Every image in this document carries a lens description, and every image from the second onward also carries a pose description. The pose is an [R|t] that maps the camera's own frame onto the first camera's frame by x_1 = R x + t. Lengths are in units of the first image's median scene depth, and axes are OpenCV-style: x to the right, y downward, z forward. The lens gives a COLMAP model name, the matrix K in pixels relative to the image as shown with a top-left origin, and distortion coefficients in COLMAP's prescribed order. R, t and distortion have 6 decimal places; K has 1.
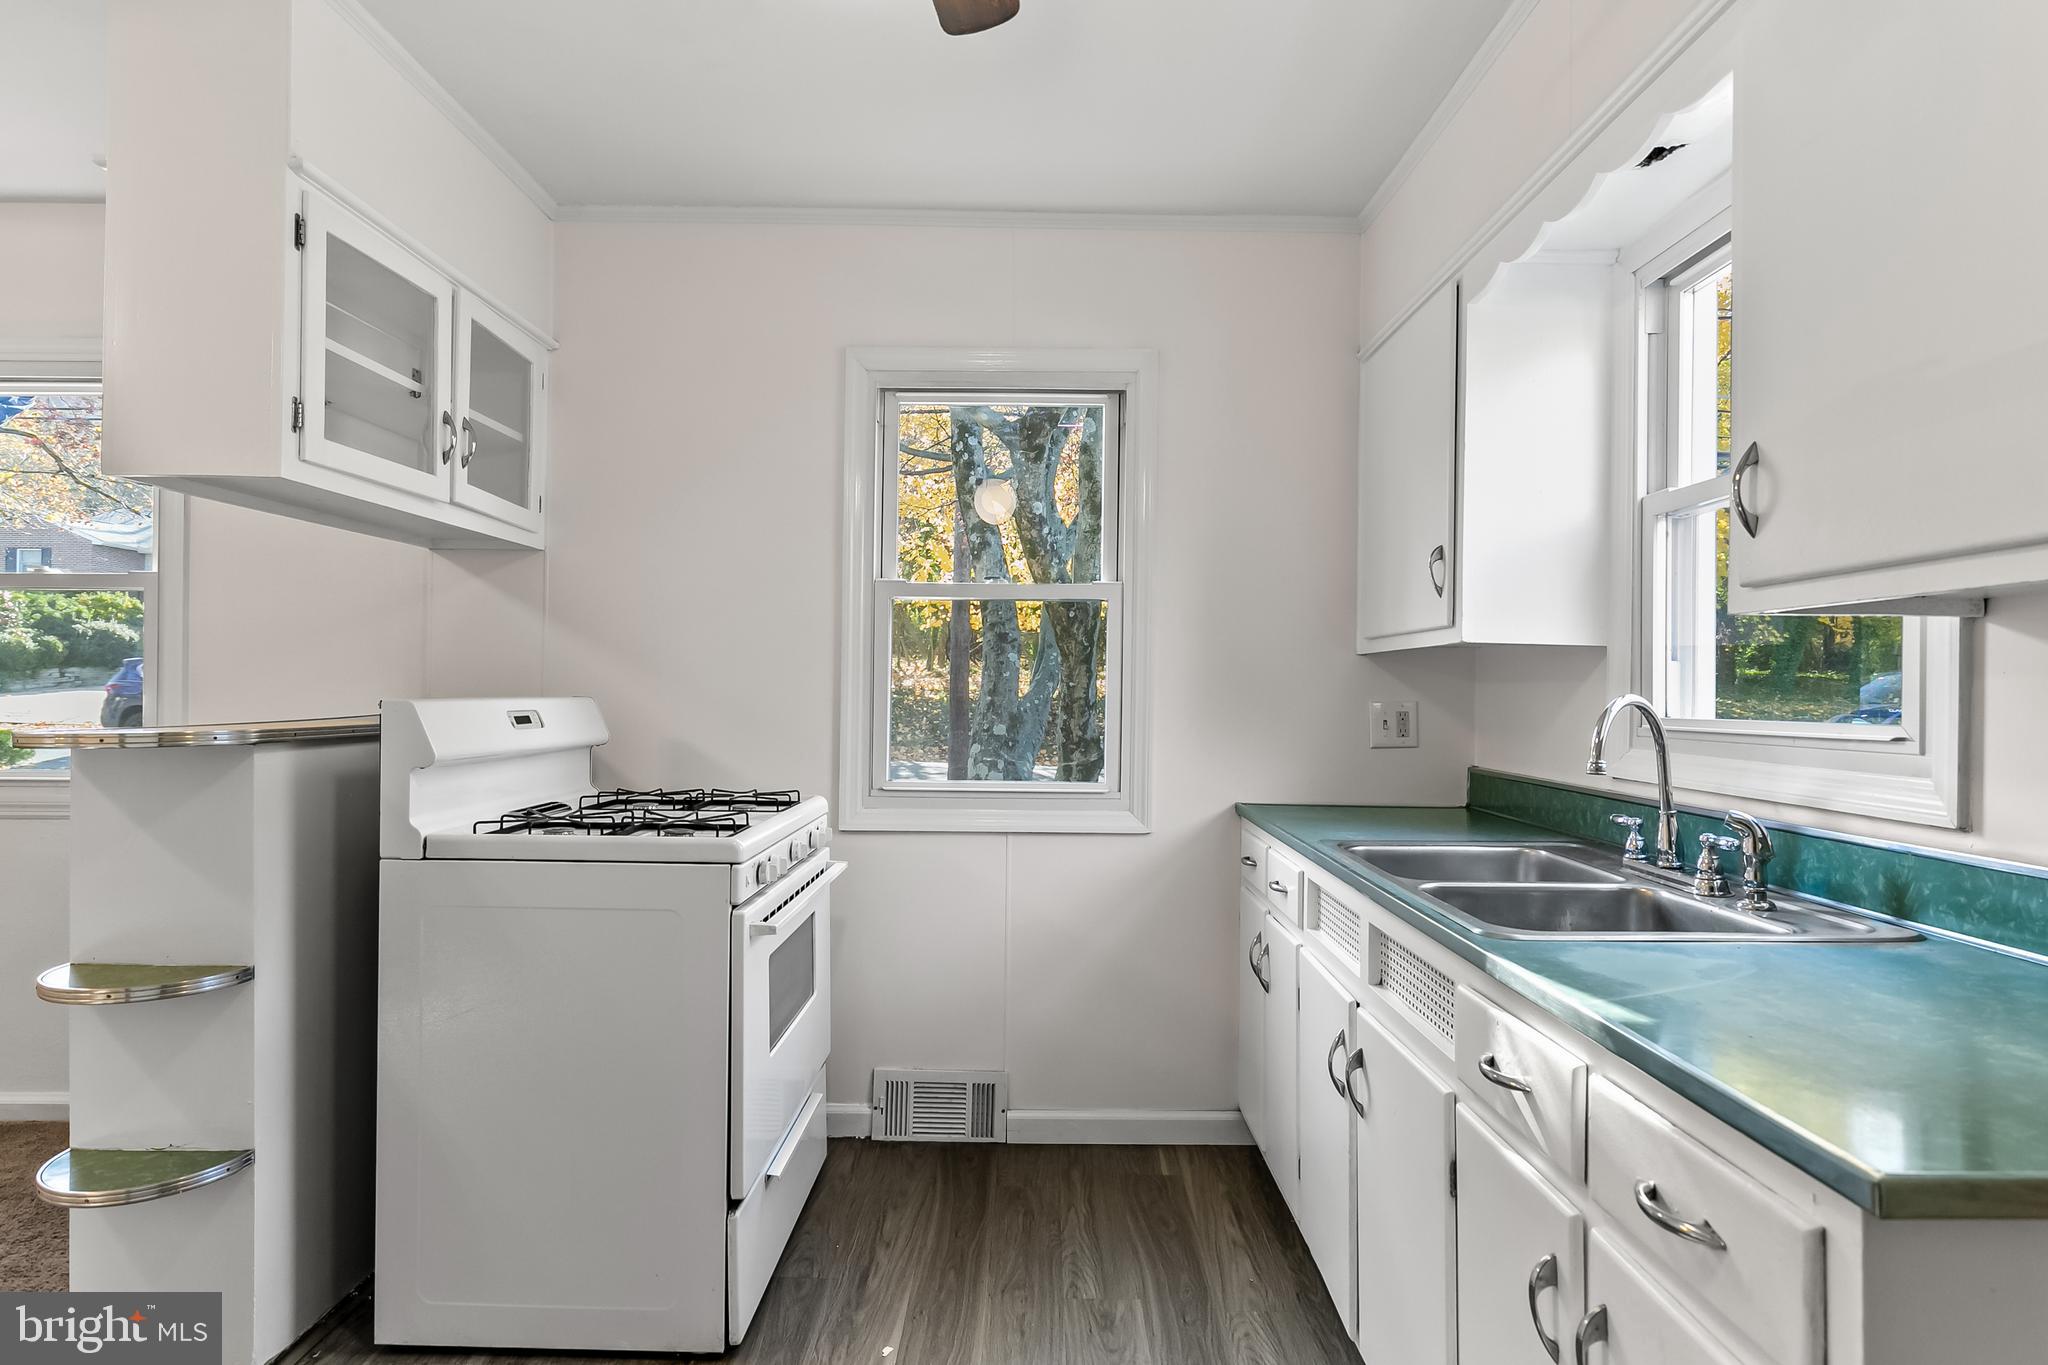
lens RADIAL K [[1070.5, 0, 1031.4], [0, 1070.5, 696.1], [0, 0, 1]] dist [0.000978, -0.000405]
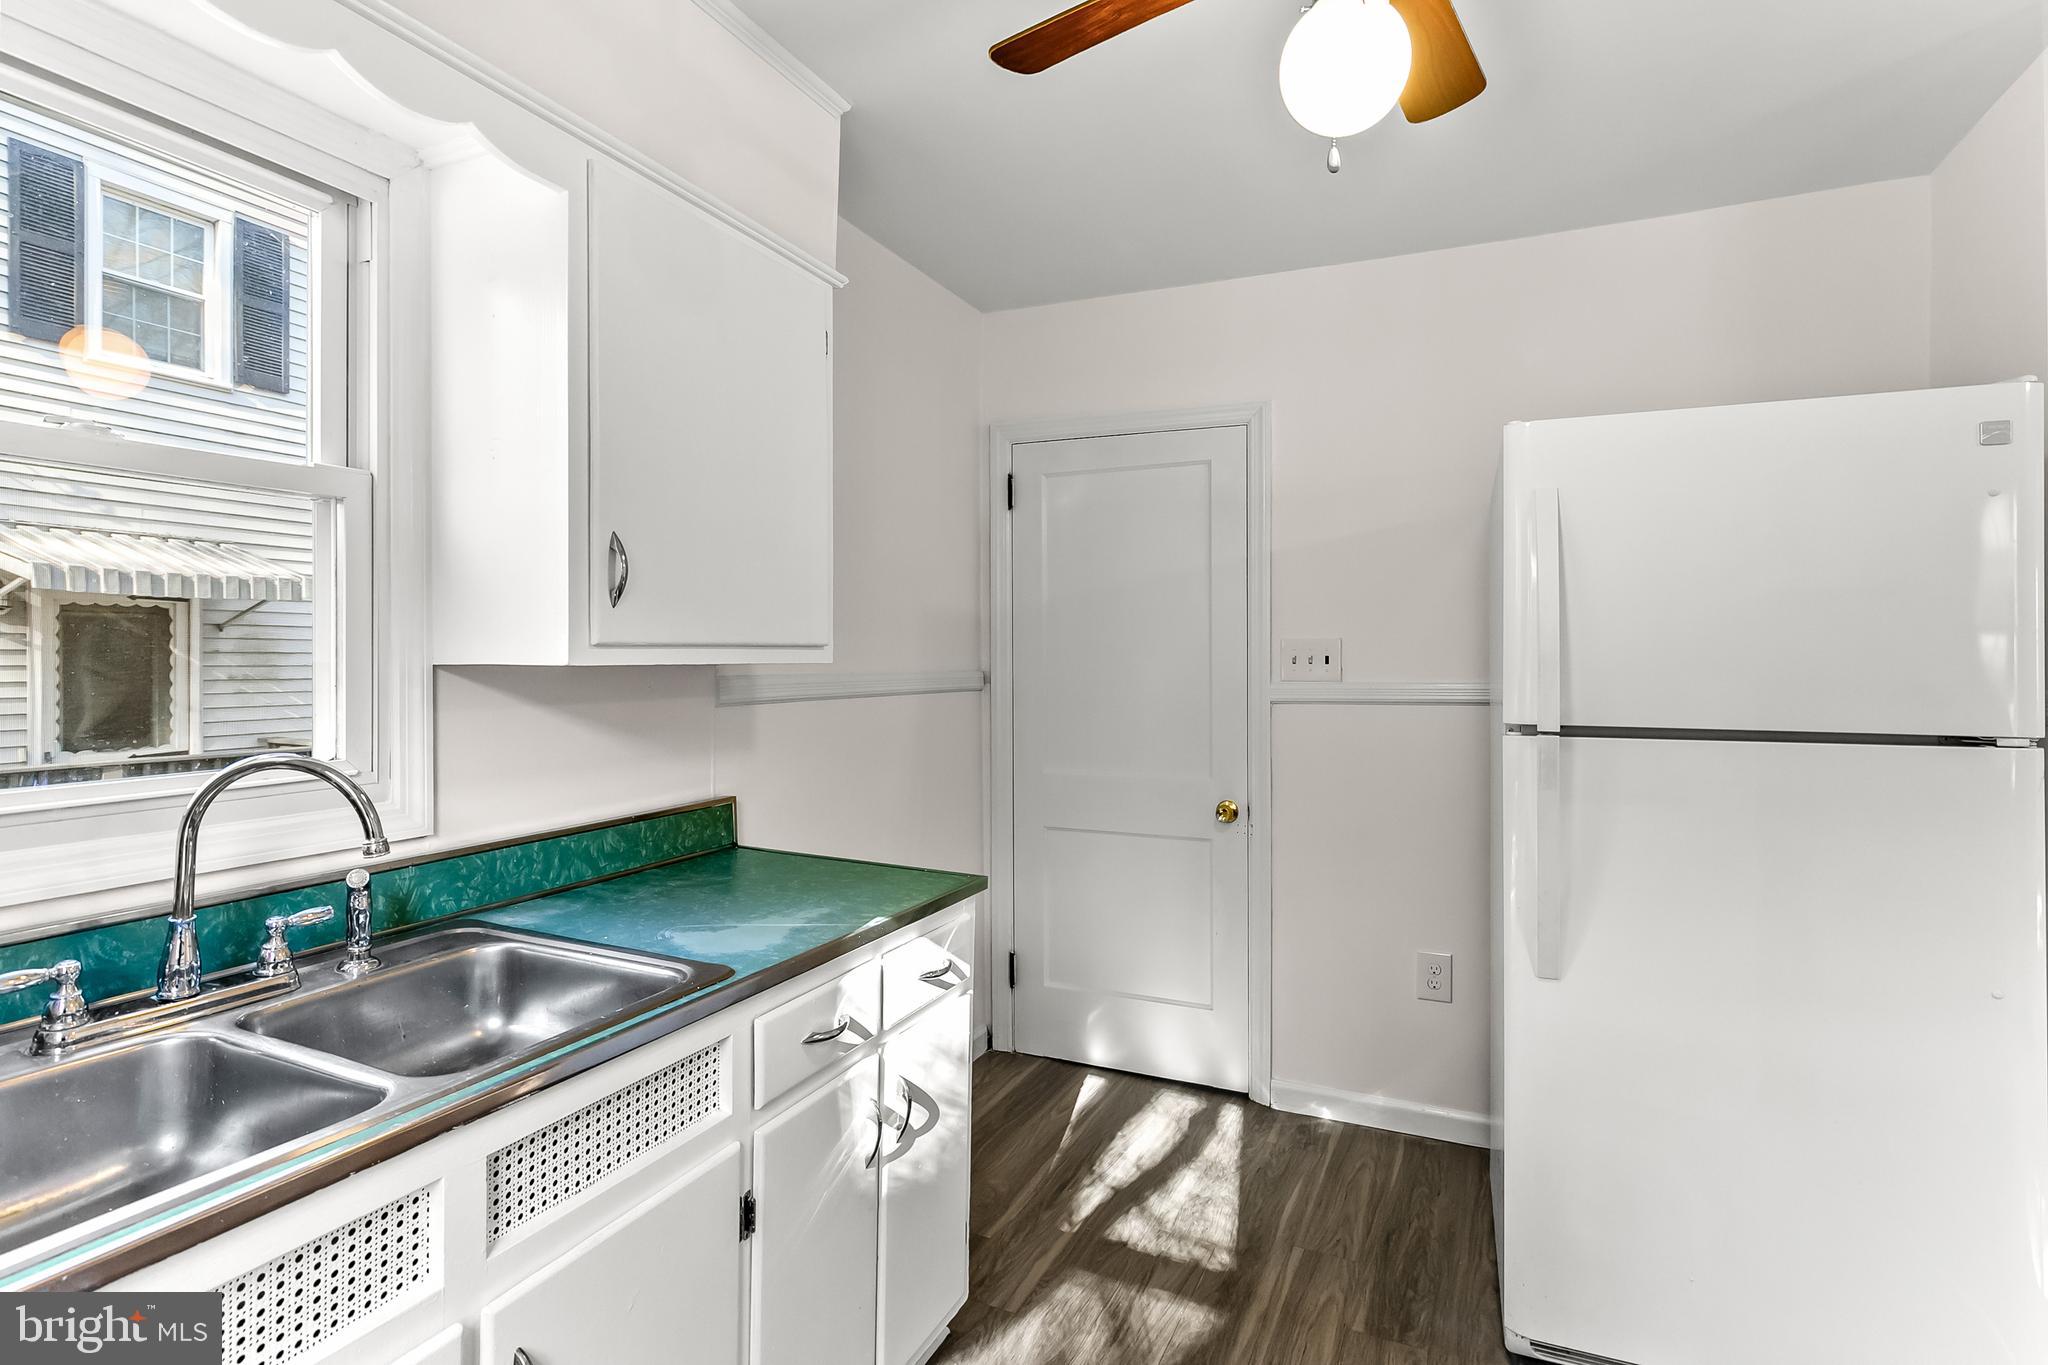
lens RADIAL K [[1003.3, 0, 1026.0], [0, 1003.3, 669.2], [0, 0, 1]] dist [0.004833, 0.000029]
pose [[-0.915939, -0.007489, 0.401247, -0.161151], [-0.004055, 0.999948, 0.009407, -0.054713], [-0.401296, 0.006990, -0.915922, 1.123618]]
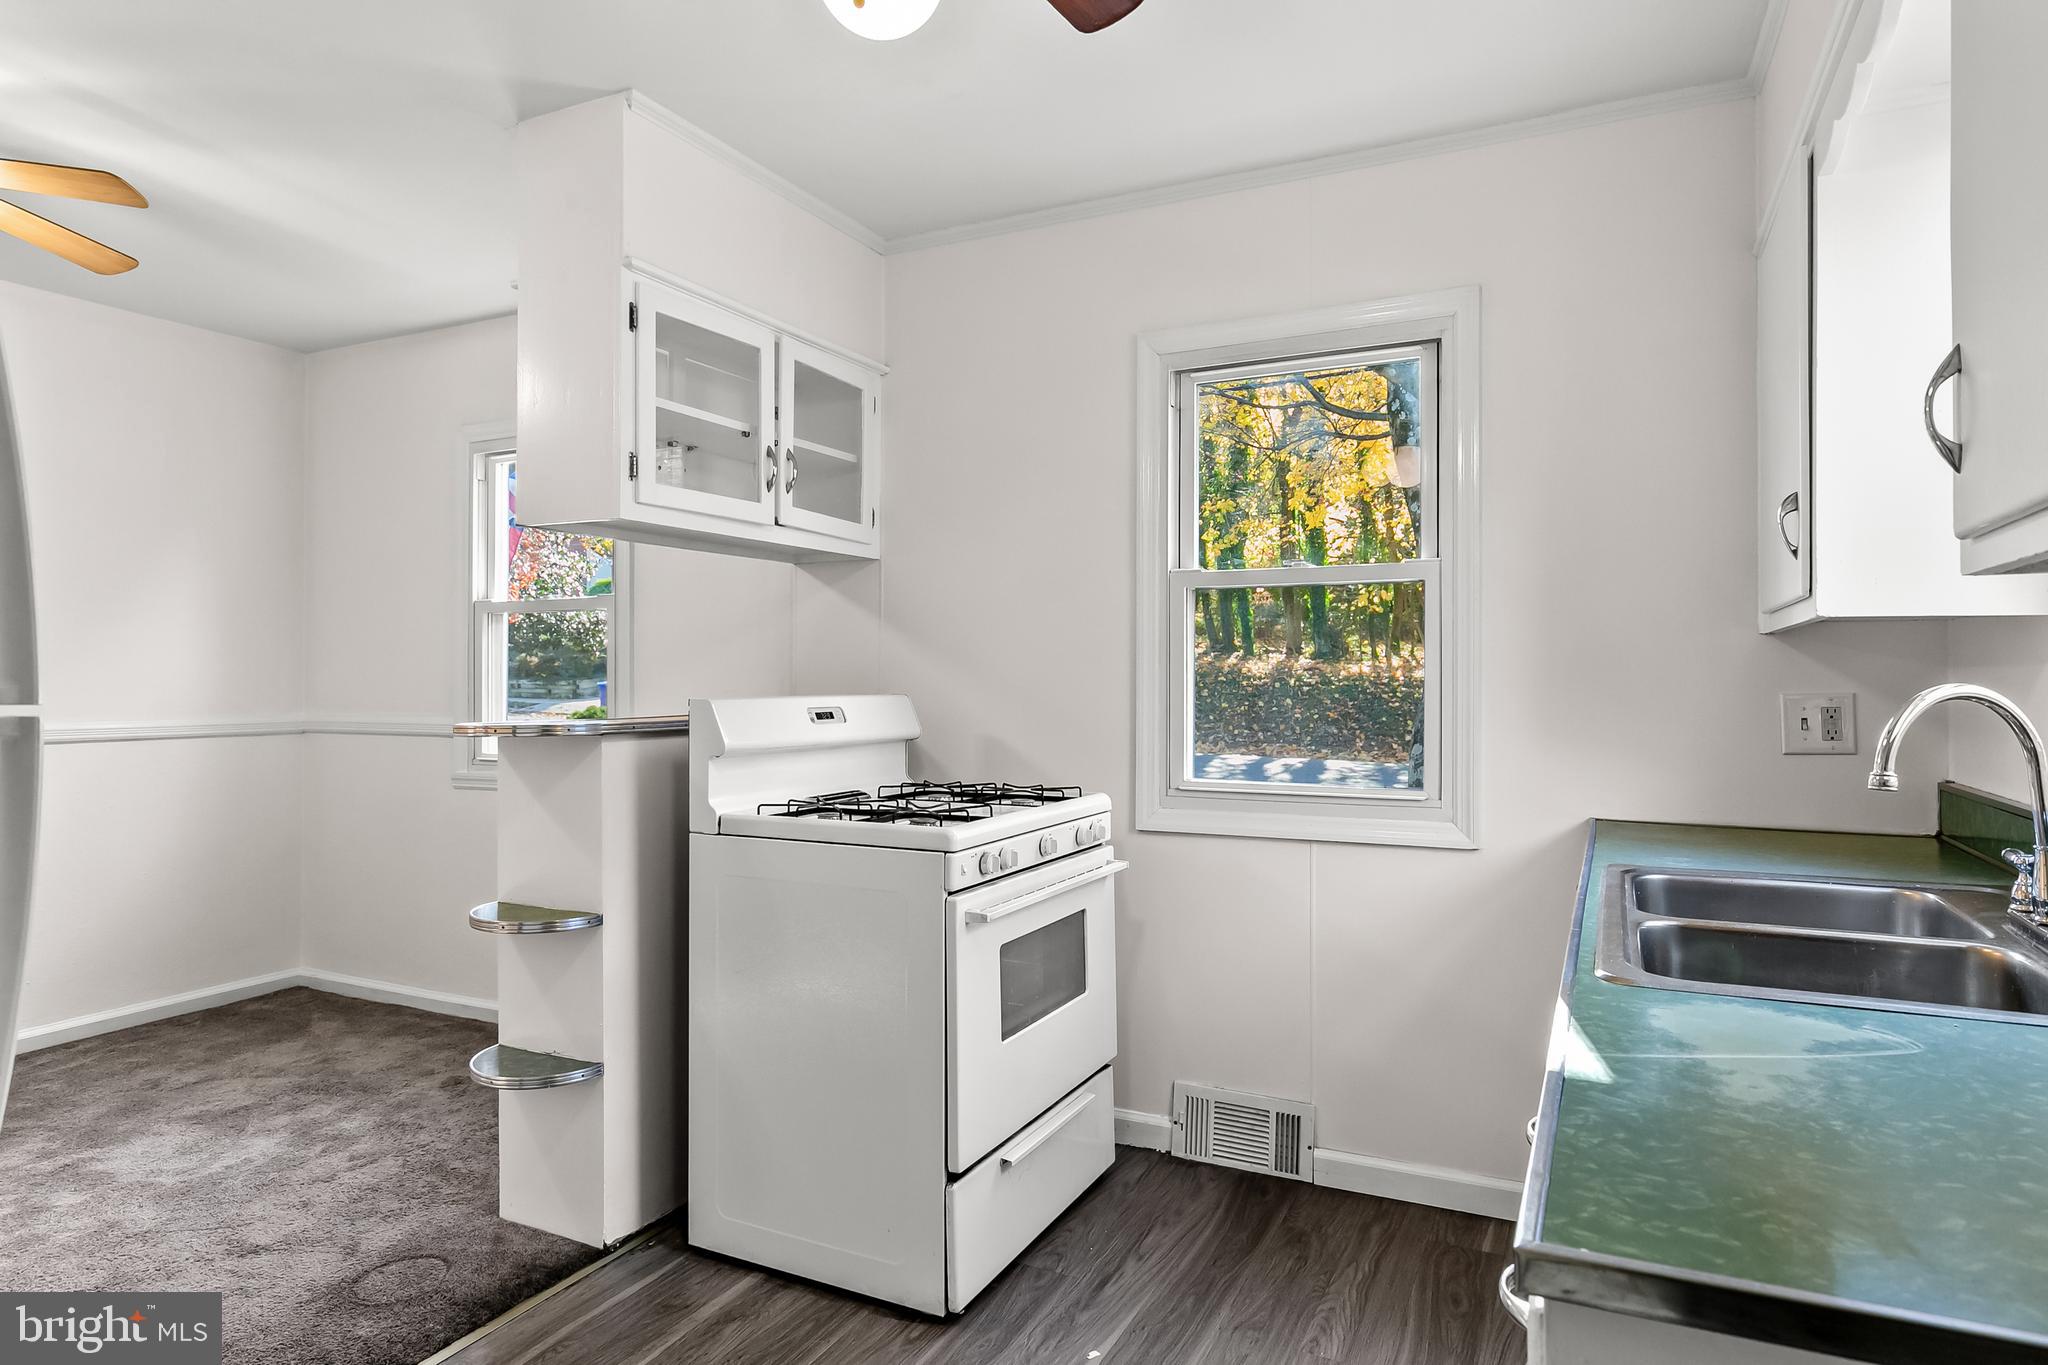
lens RADIAL K [[1176.7, 0, 1020.8], [0, 1176.7, 678.7], [0, 0, 1]] dist [0.007196, -0.001064]
pose [[0.898846, -0.011921, -0.438103, 0.263398], [0.007806, 0.999907, -0.011193, -0.000964], [0.438196, 0.006641, 0.898855, -0.011484]]
